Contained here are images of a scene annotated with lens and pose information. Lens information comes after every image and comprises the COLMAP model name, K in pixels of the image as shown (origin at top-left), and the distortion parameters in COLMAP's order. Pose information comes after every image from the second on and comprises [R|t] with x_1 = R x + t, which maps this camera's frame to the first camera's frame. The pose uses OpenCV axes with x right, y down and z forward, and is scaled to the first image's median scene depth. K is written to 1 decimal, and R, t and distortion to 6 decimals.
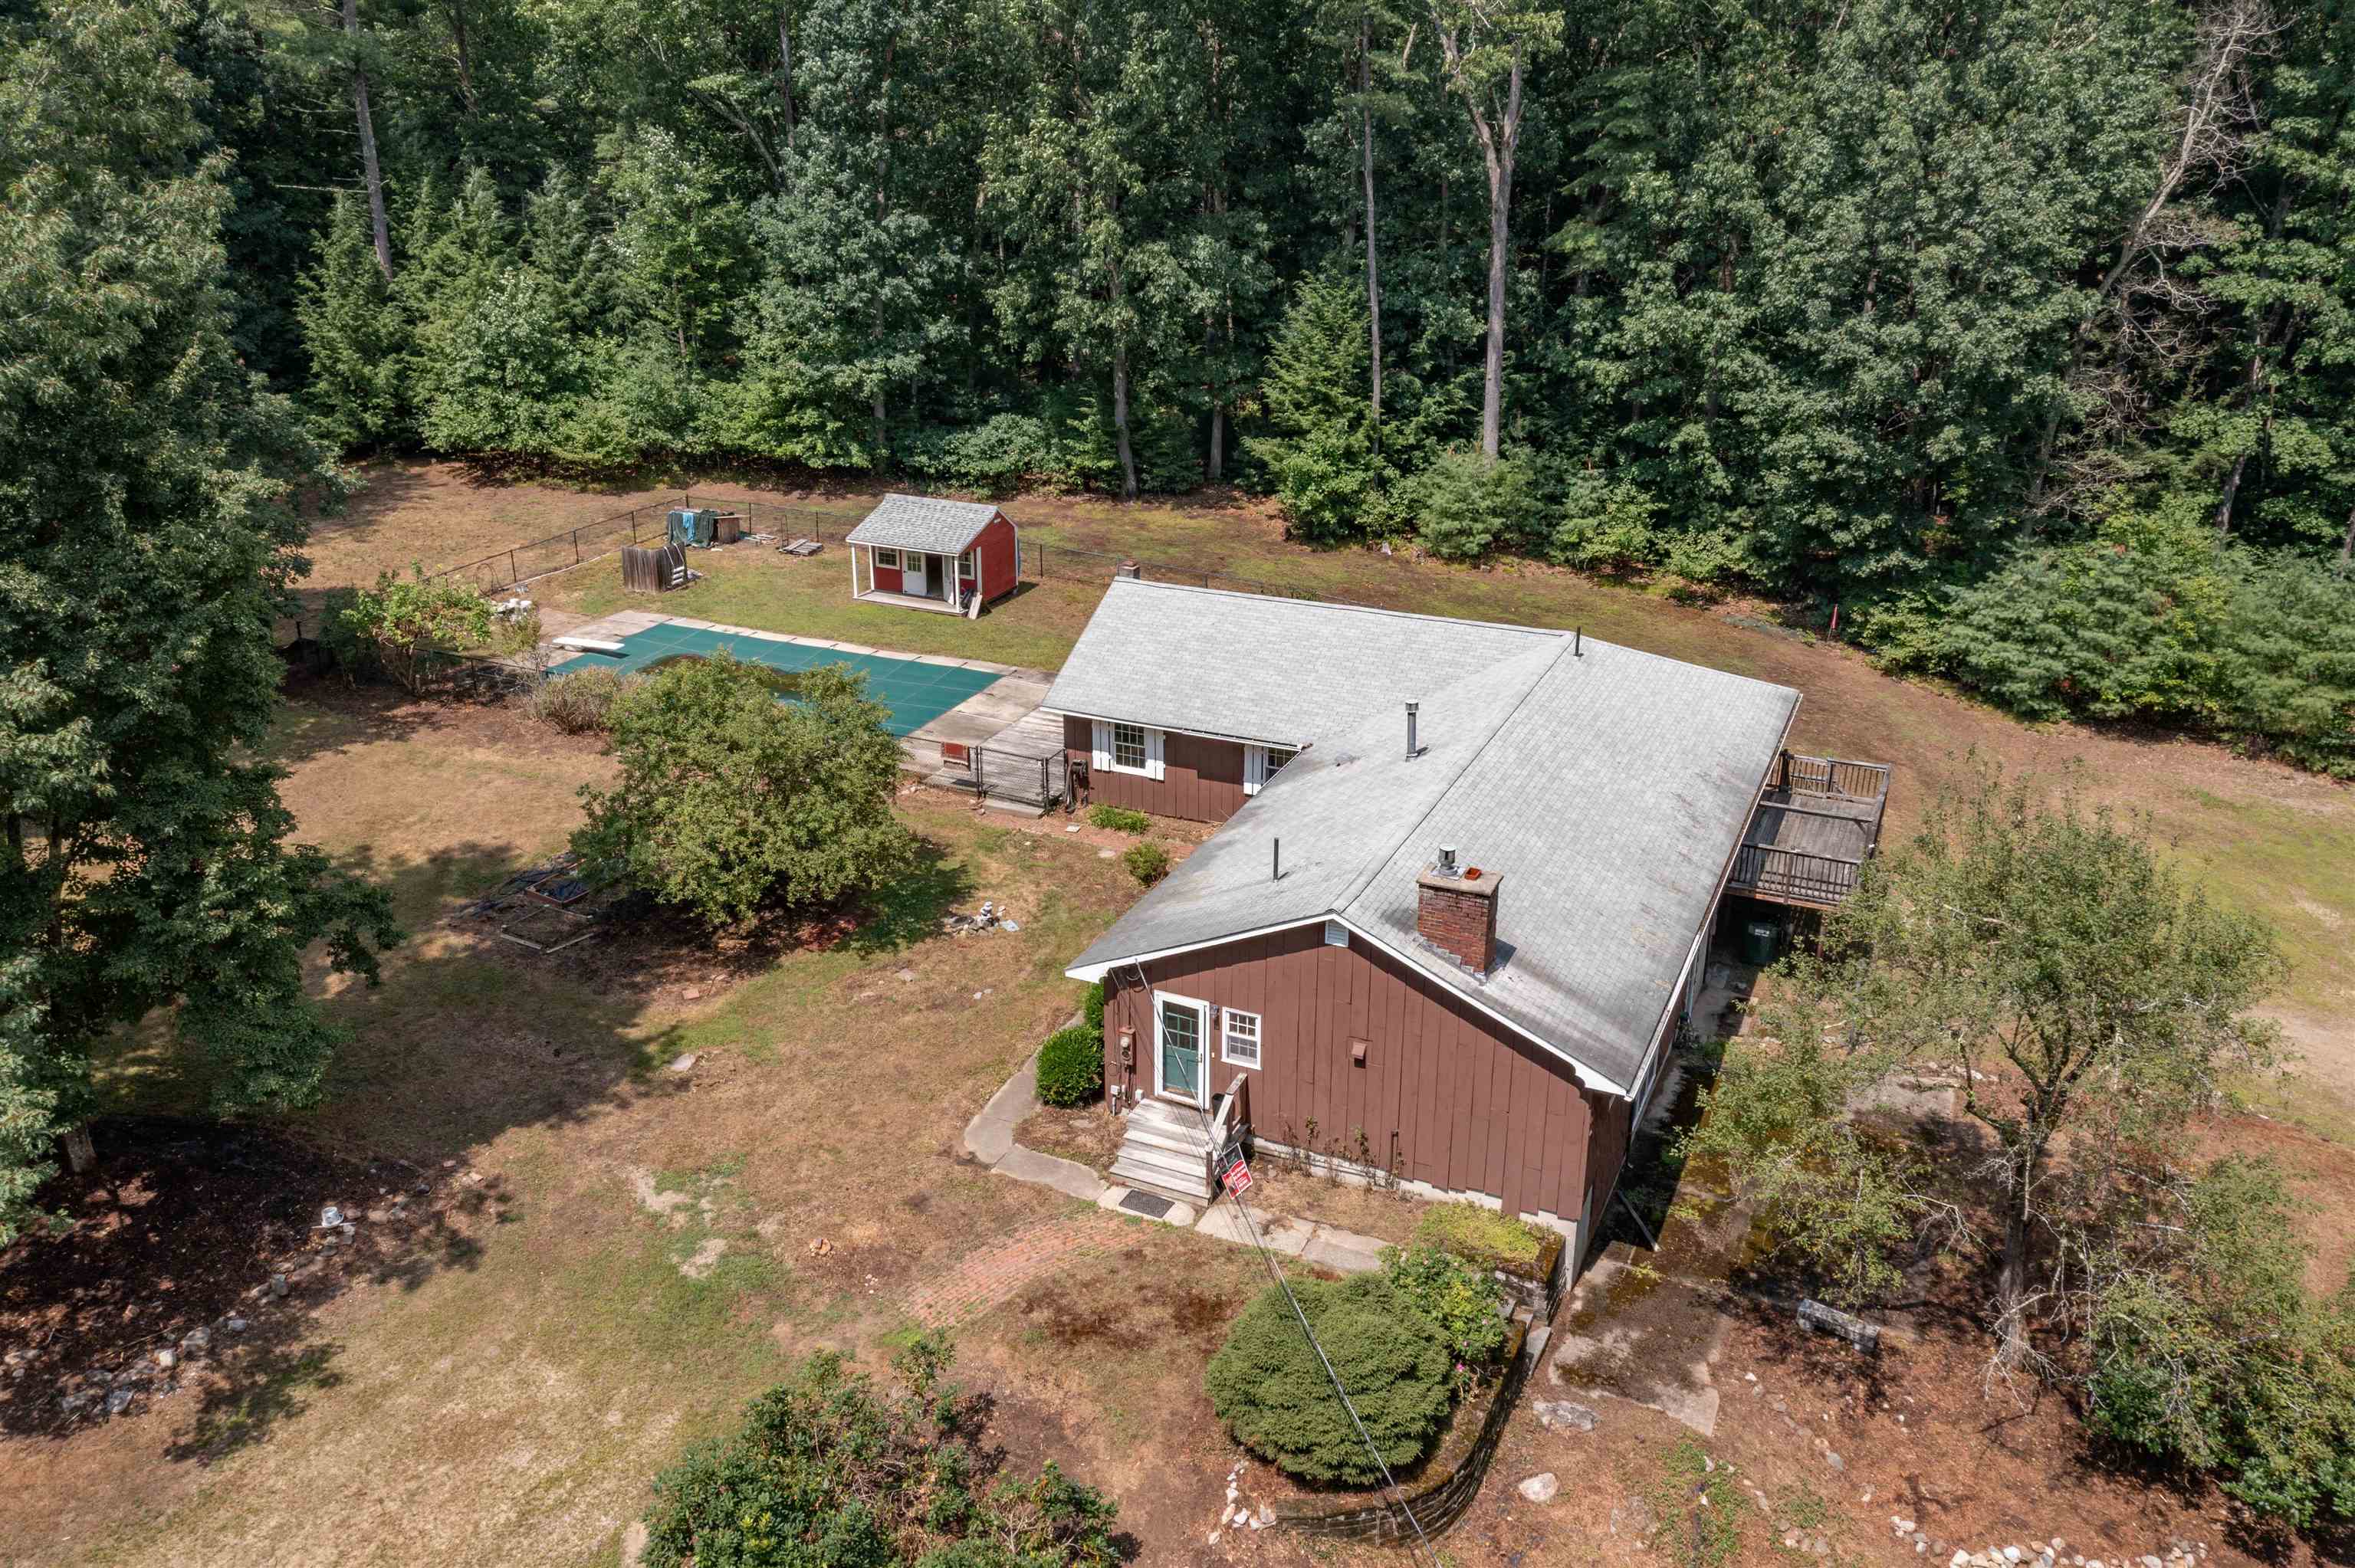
lens RADIAL K [[1872.9, 0, 1172.2], [0, 1872.9, 780.1], [0, 0, 1]] dist [0.003292, 0.002917]
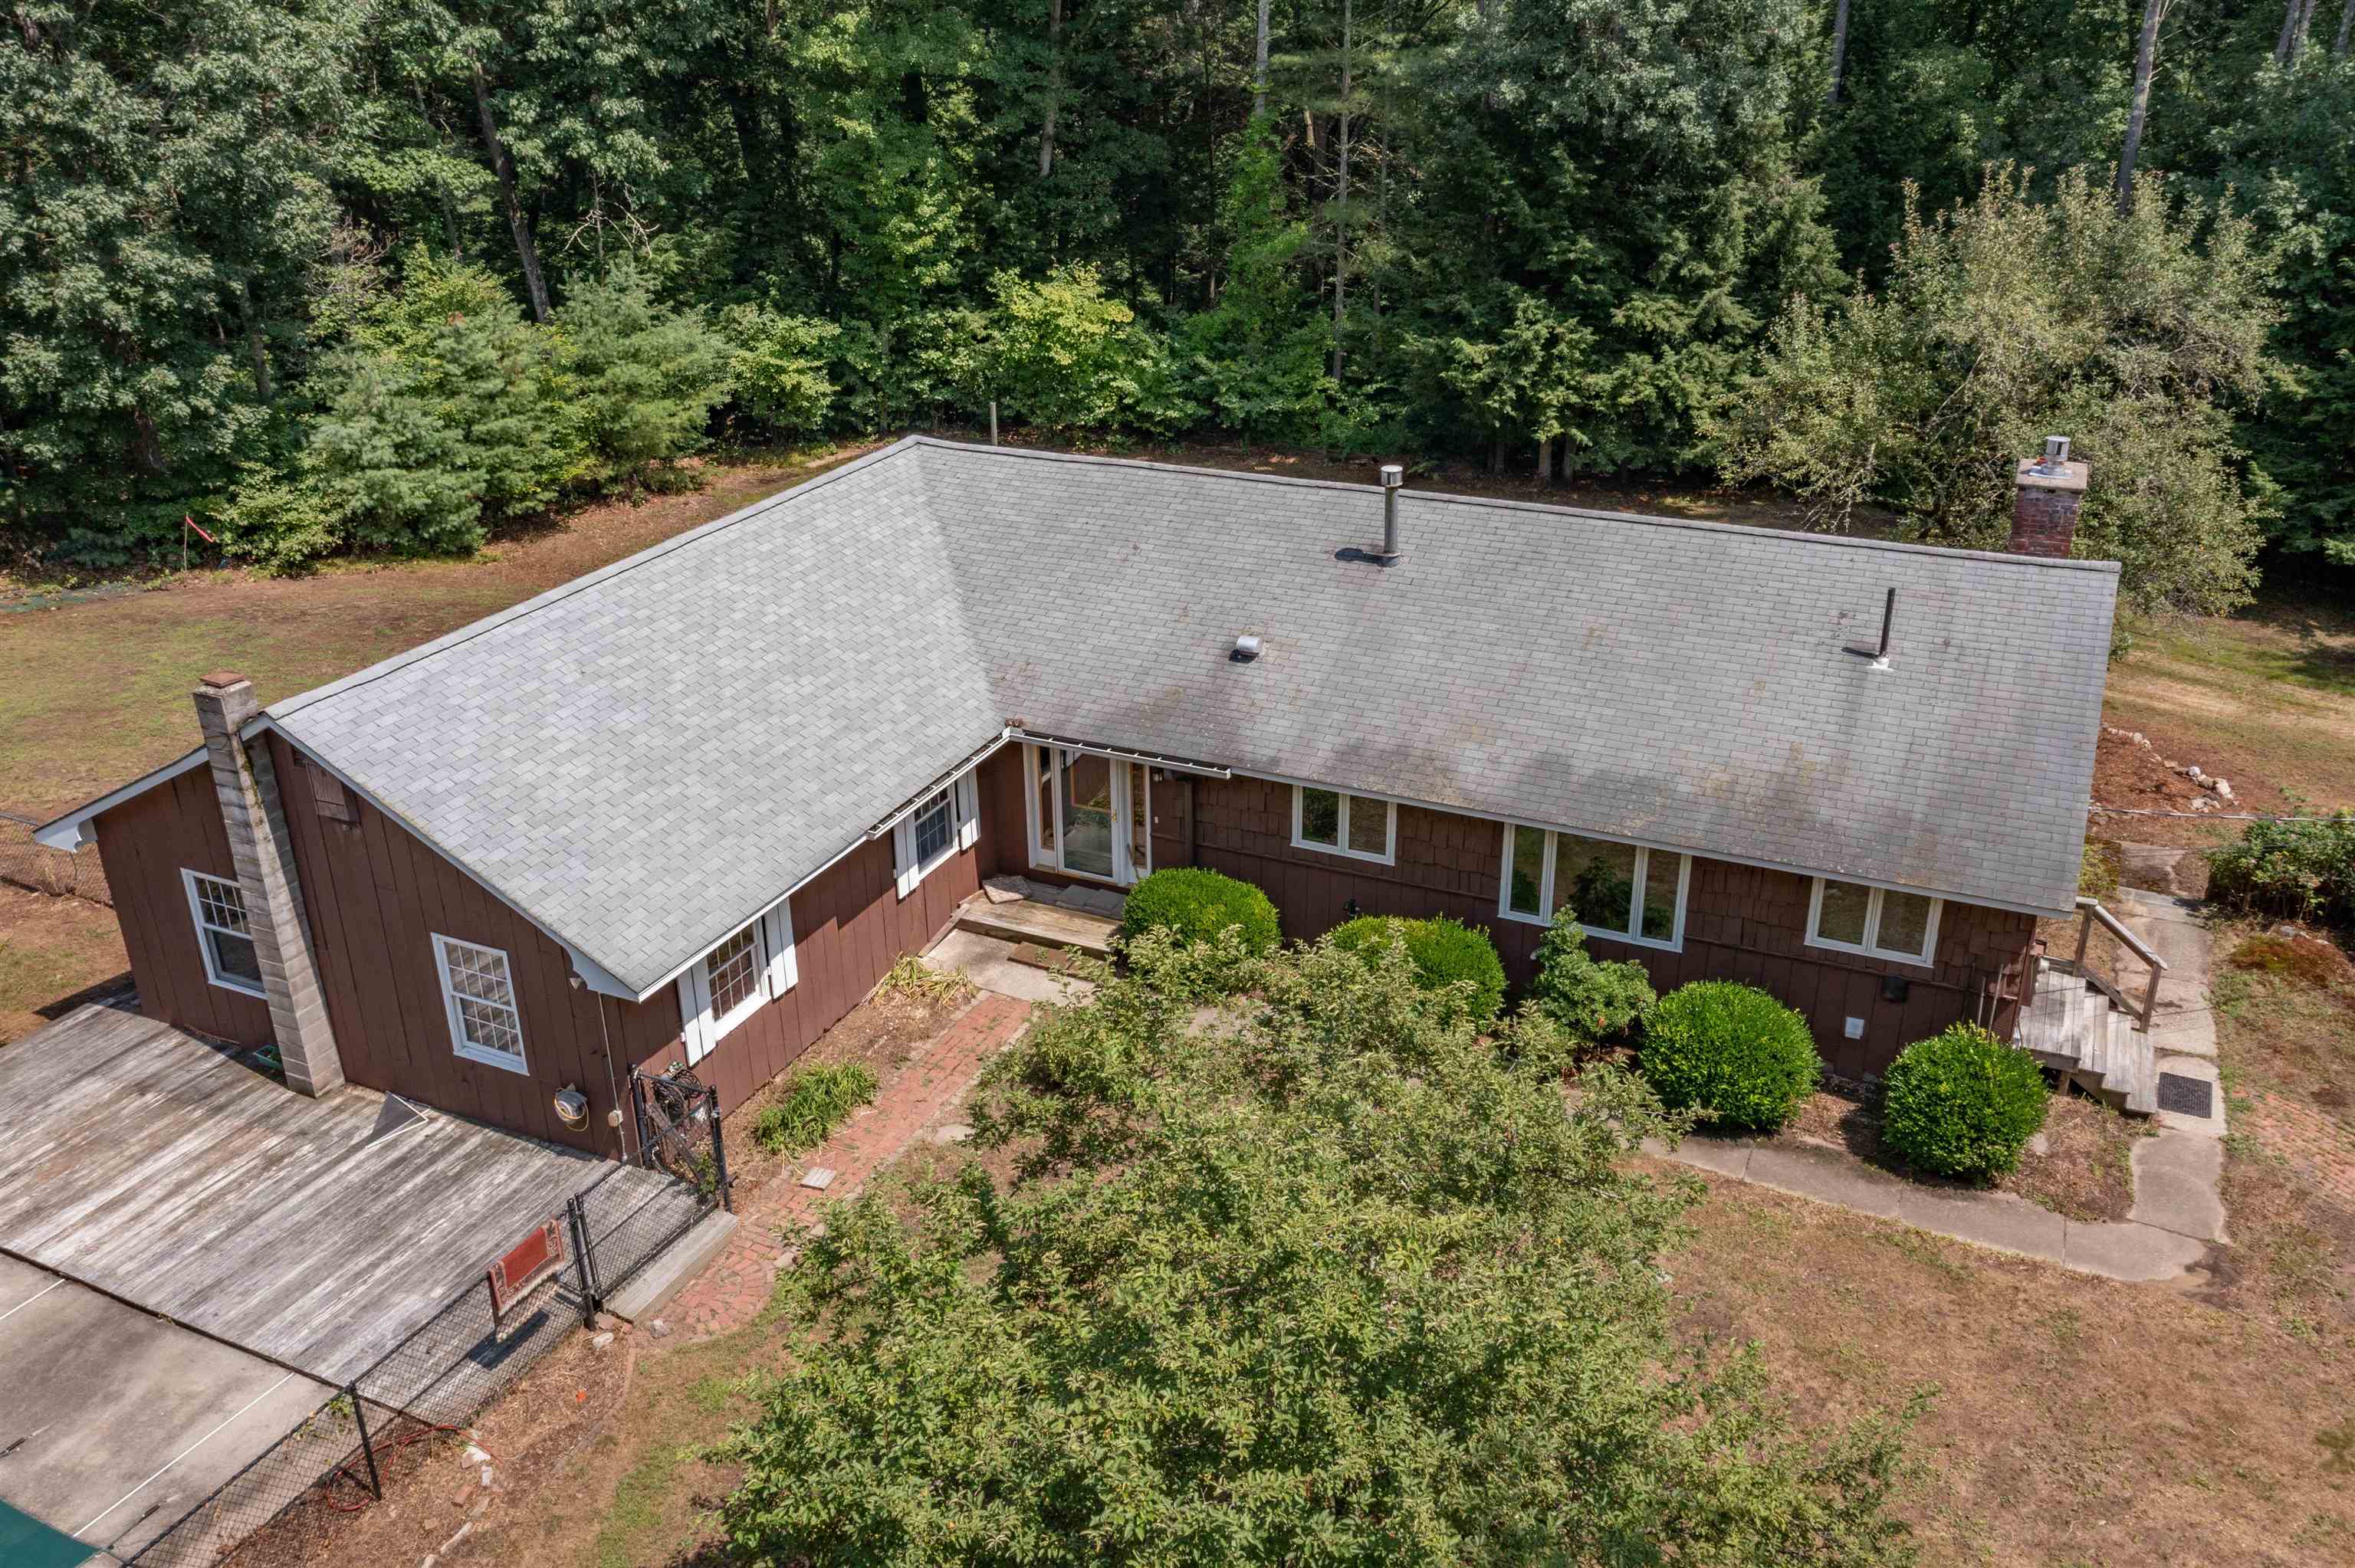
lens RADIAL K [[1872.9, 0, 1172.2], [0, 1872.9, 780.1], [0, 0, 1]] dist [0.003292, 0.002917]
pose [[0.037242, -0.418623, 0.907396, -0.273621], [0.379118, 0.846061, 0.374767, -0.123460], [-0.924599, 0.330053, 0.190217, 0.536840]]
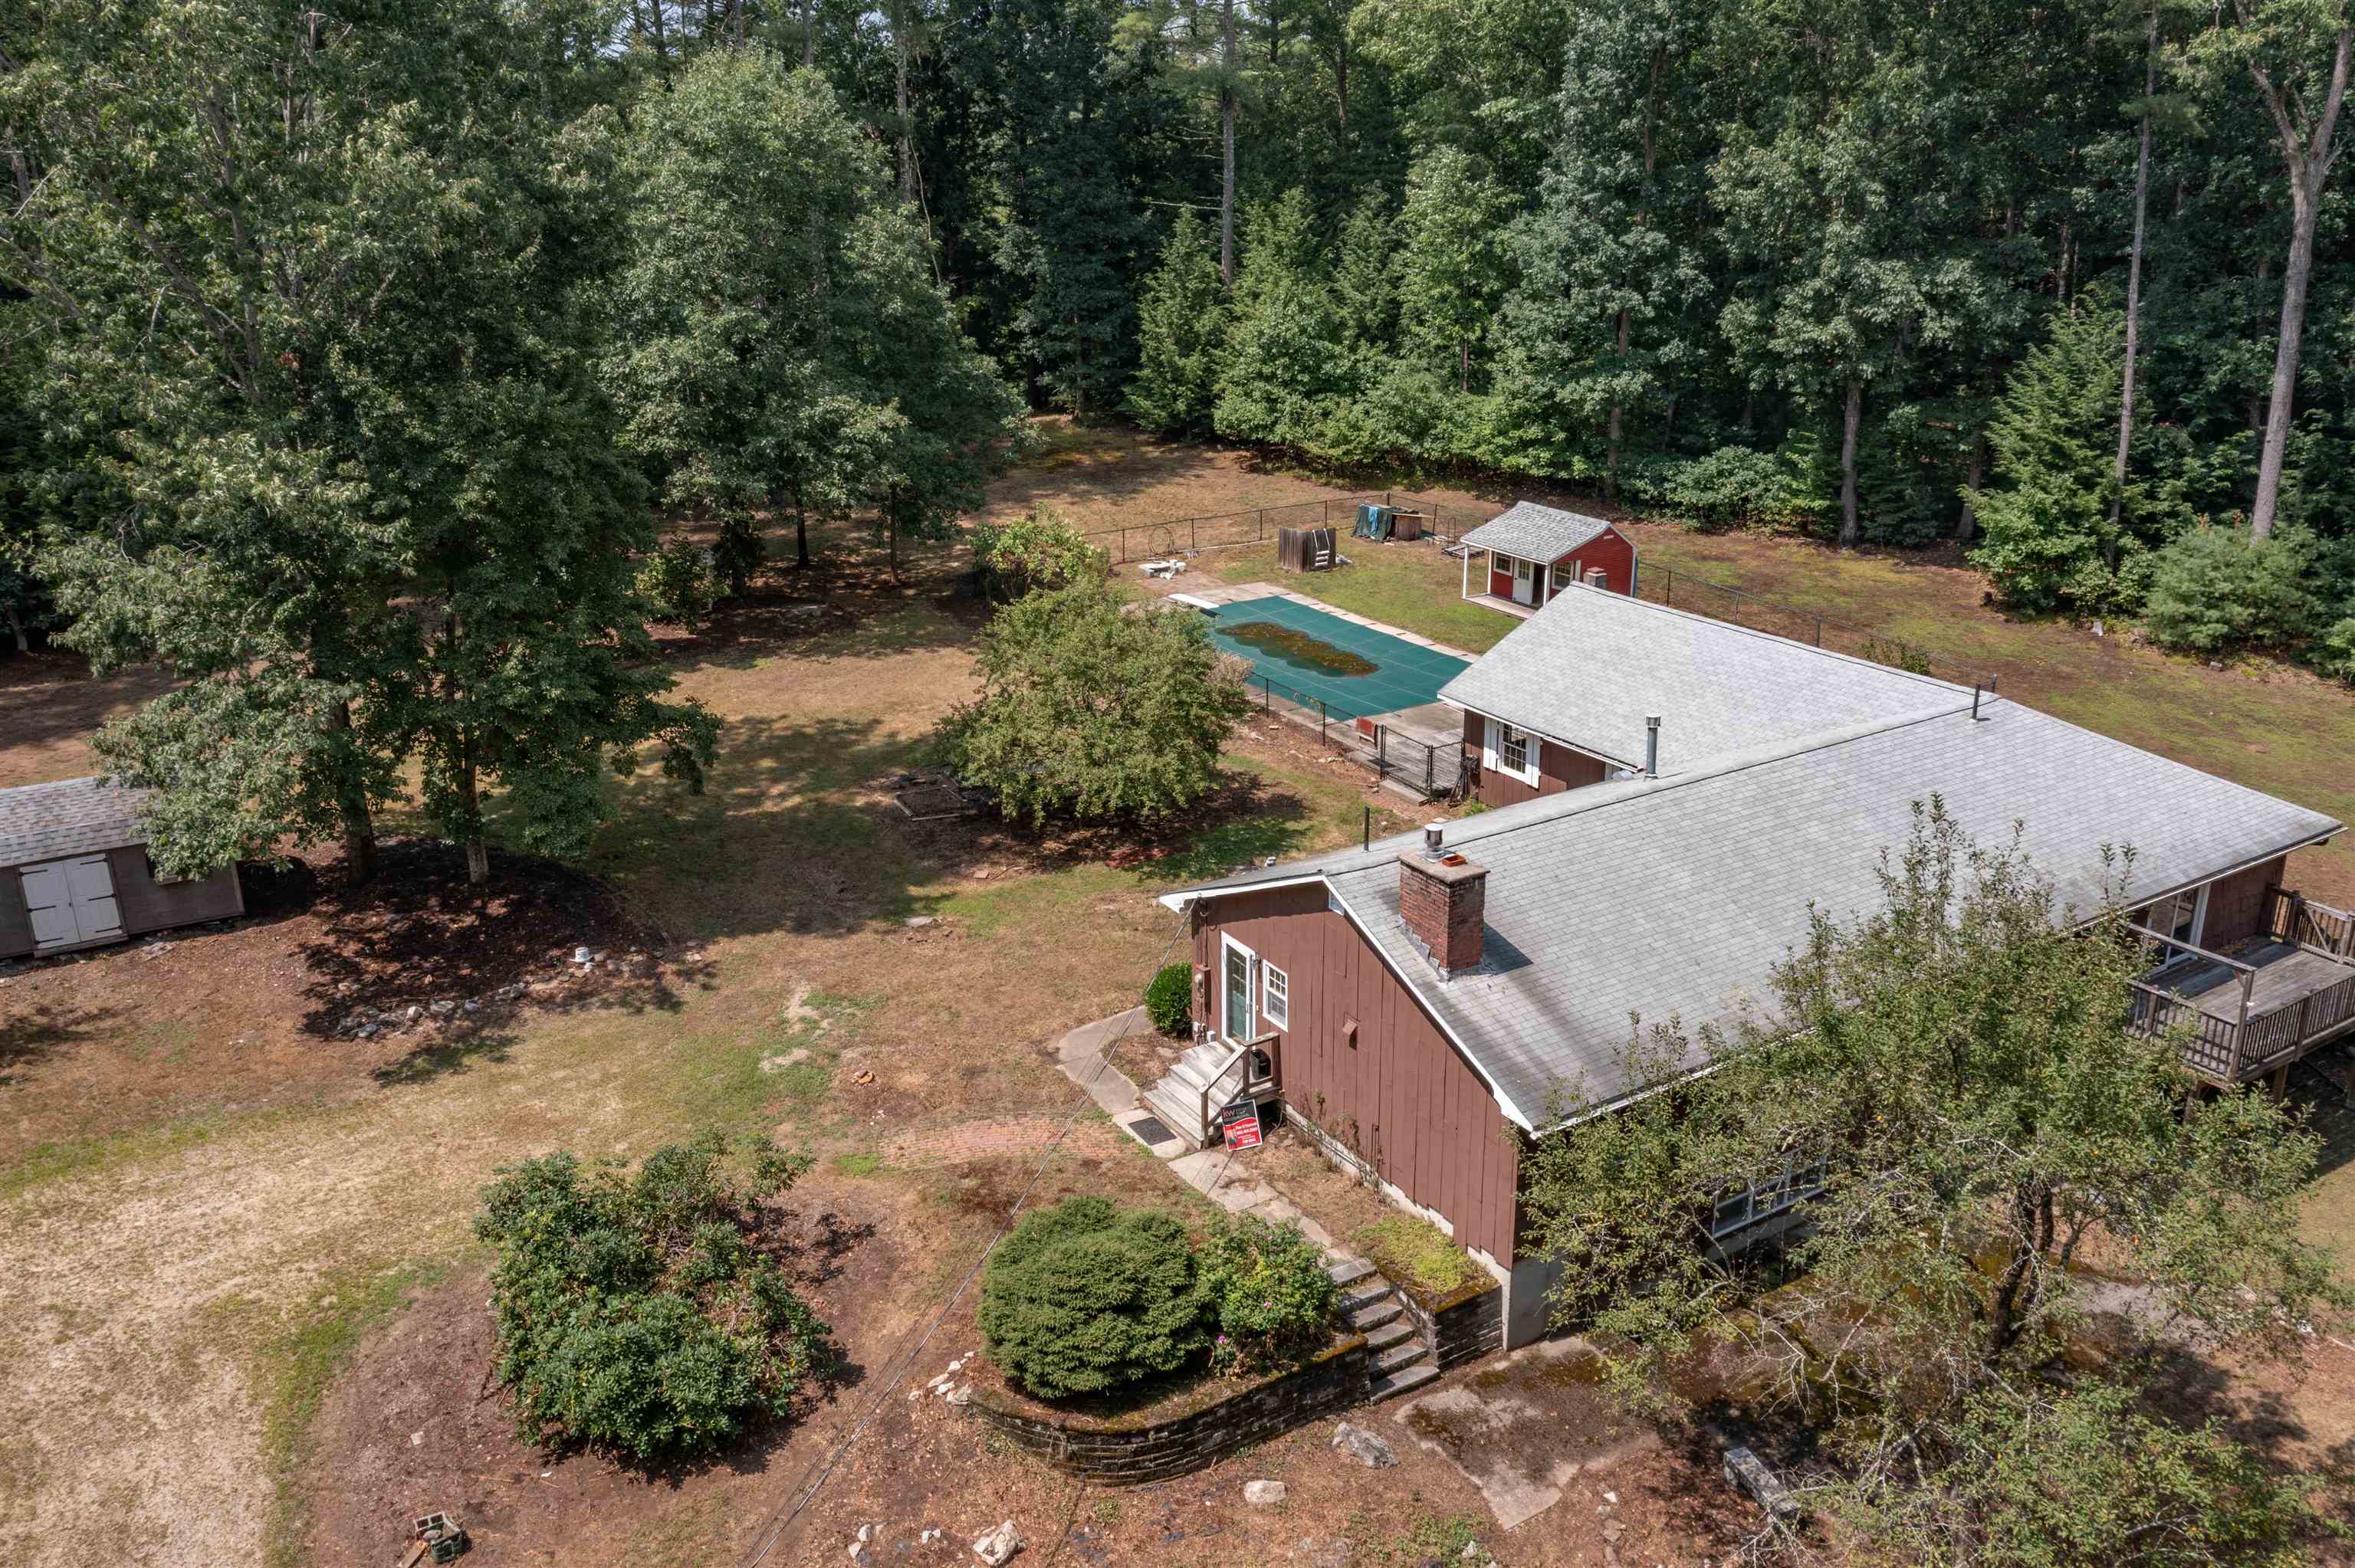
lens RADIAL K [[1872.9, 0, 1172.2], [0, 1872.9, 780.1], [0, 0, 1]] dist [0.003292, 0.002917]
pose [[0.831032, 0.173814, -0.528370, 0.229651], [-0.192486, 0.981096, 0.019998, 0.008488], [0.521857, 0.085085, 0.848779, 0.061347]]
